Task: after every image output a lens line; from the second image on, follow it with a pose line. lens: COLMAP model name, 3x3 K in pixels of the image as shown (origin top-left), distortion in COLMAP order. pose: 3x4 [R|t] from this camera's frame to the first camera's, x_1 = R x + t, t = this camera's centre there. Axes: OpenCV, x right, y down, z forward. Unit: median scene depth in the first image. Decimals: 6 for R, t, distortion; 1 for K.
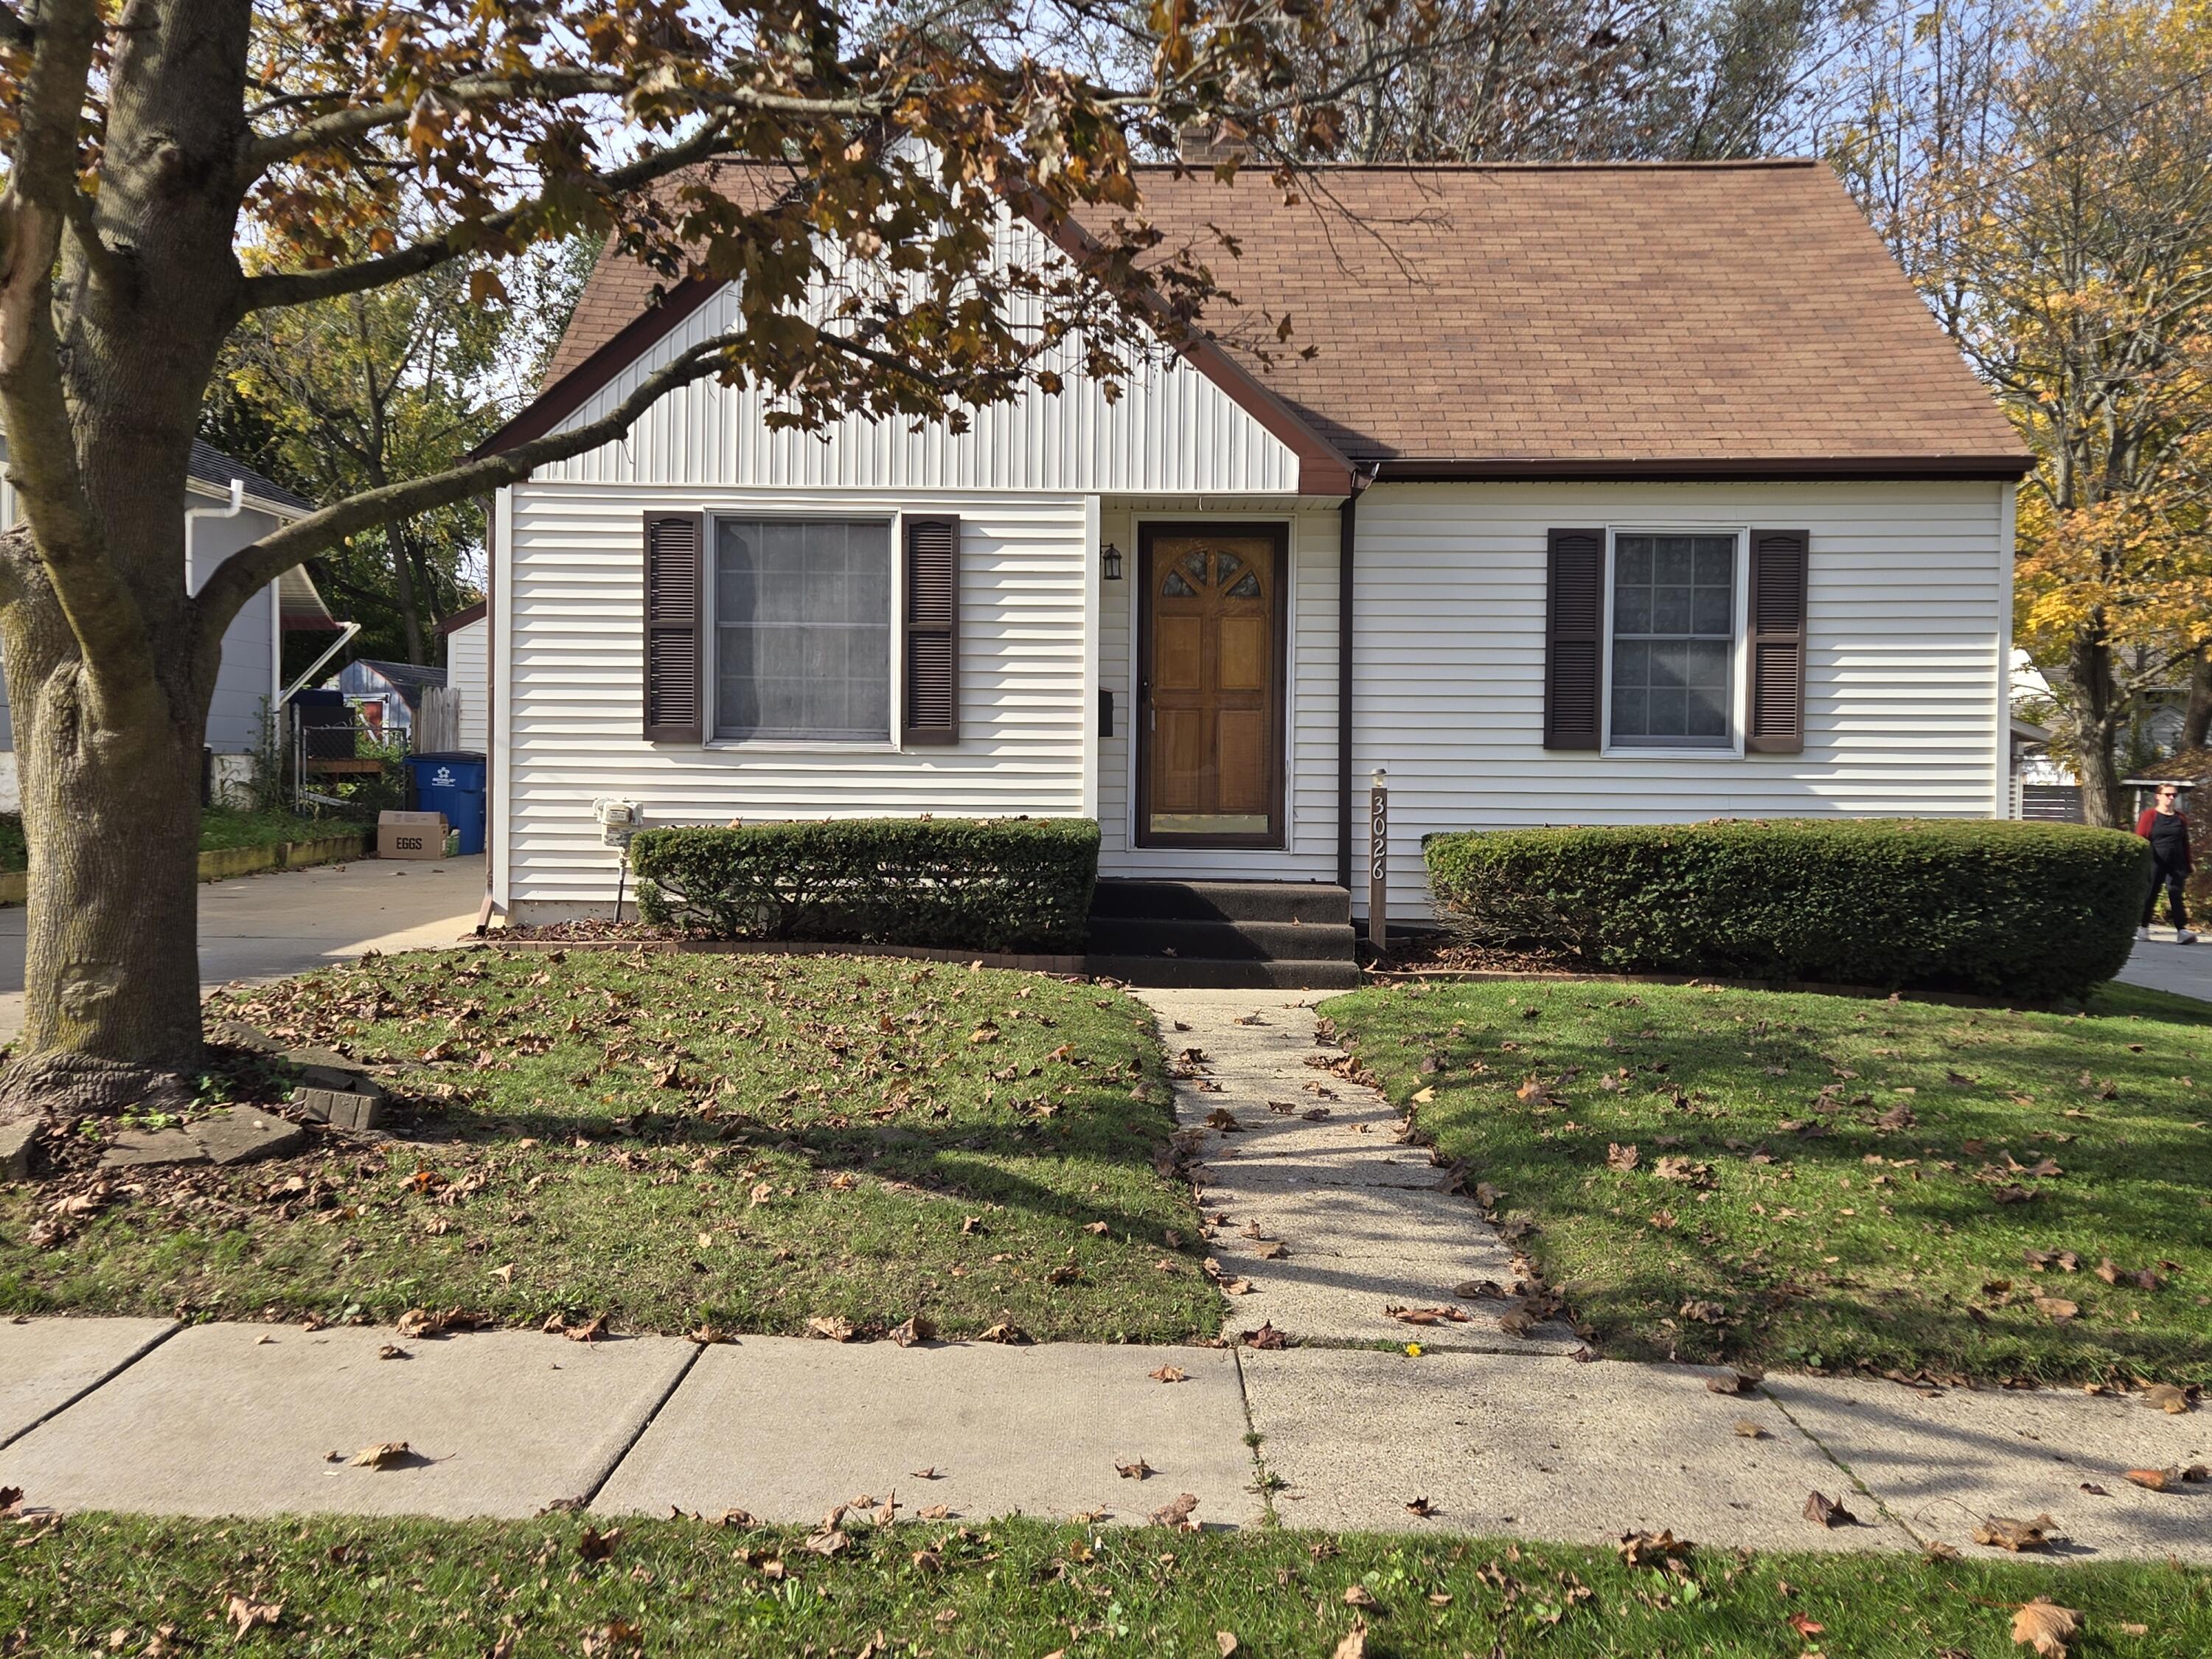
lens RADIAL K [[1478.1, 0, 1106.0], [0, 1478.1, 815.7], [0, 0, 1]] dist [0.032236, 0.001438]
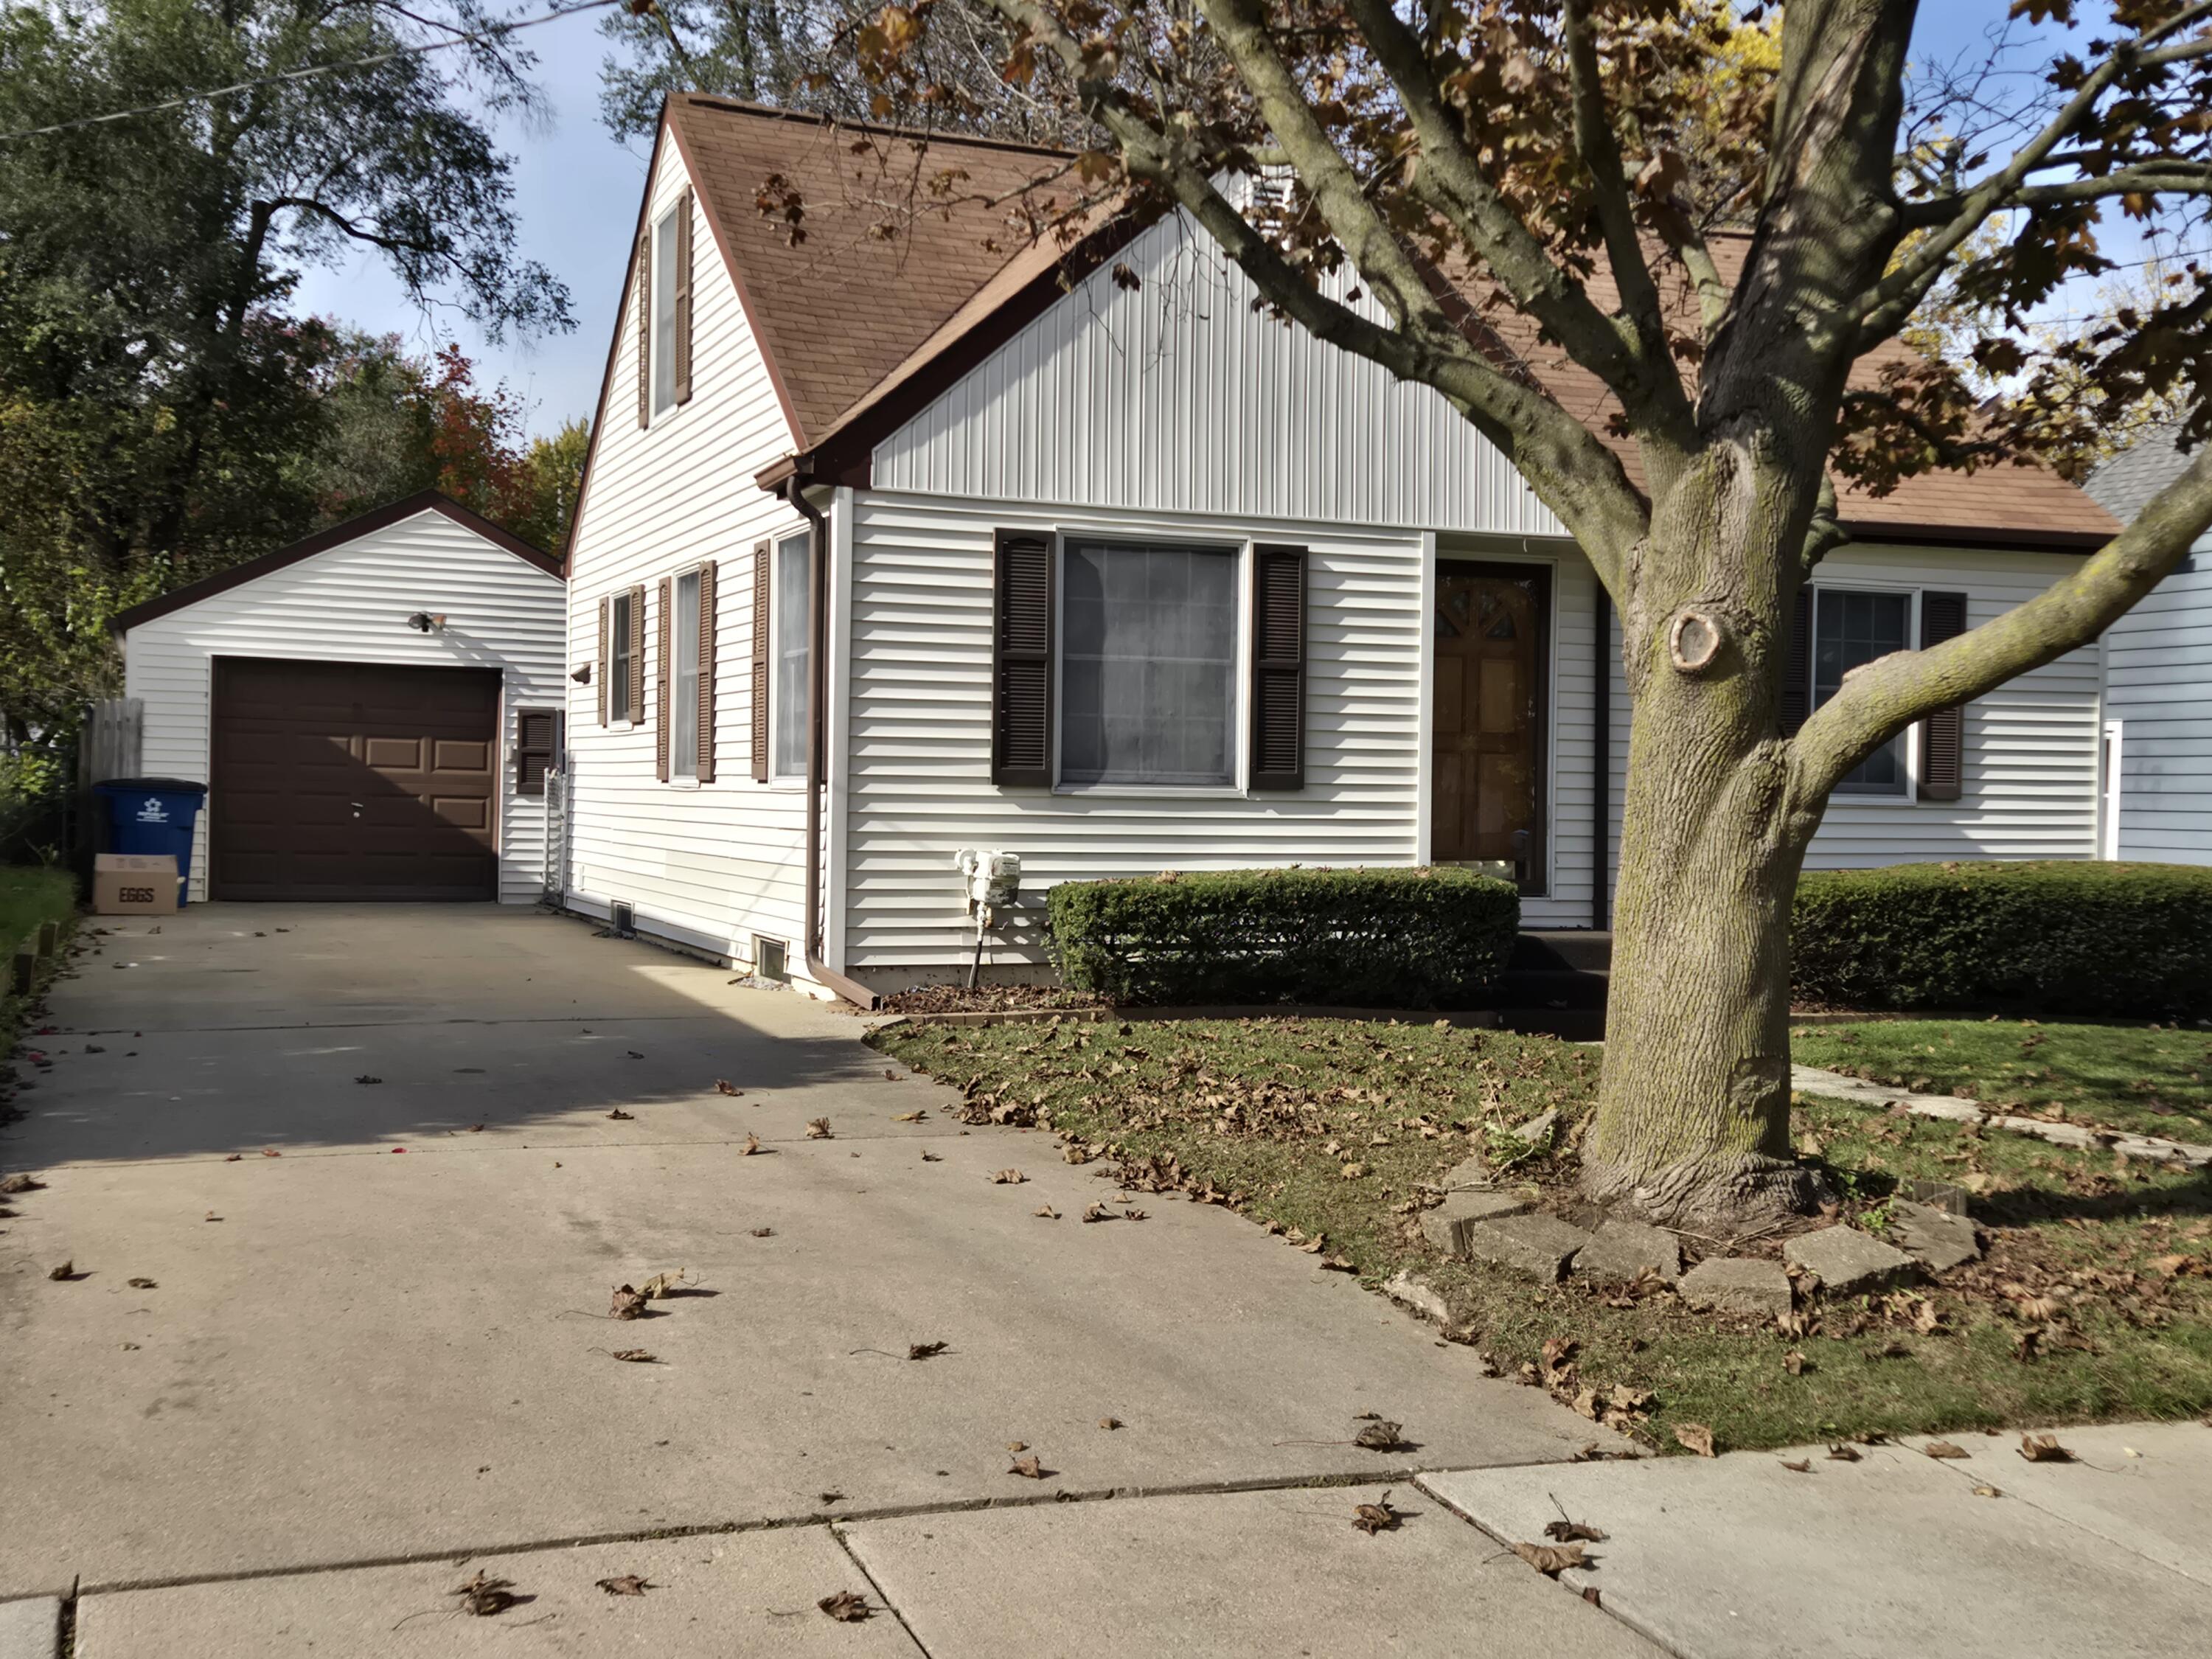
lens RADIAL K [[1602.7, 0, 1105.3], [0, 1602.7, 850.8], [0, 0, 1]] dist [0.003405, -0.005538]
pose [[0.965059, -0.005119, 0.261984, -0.498106], [0.004378, 0.999985, 0.003415, -0.013706], [-0.261998, -0.002149, 0.965066, 0.049664]]
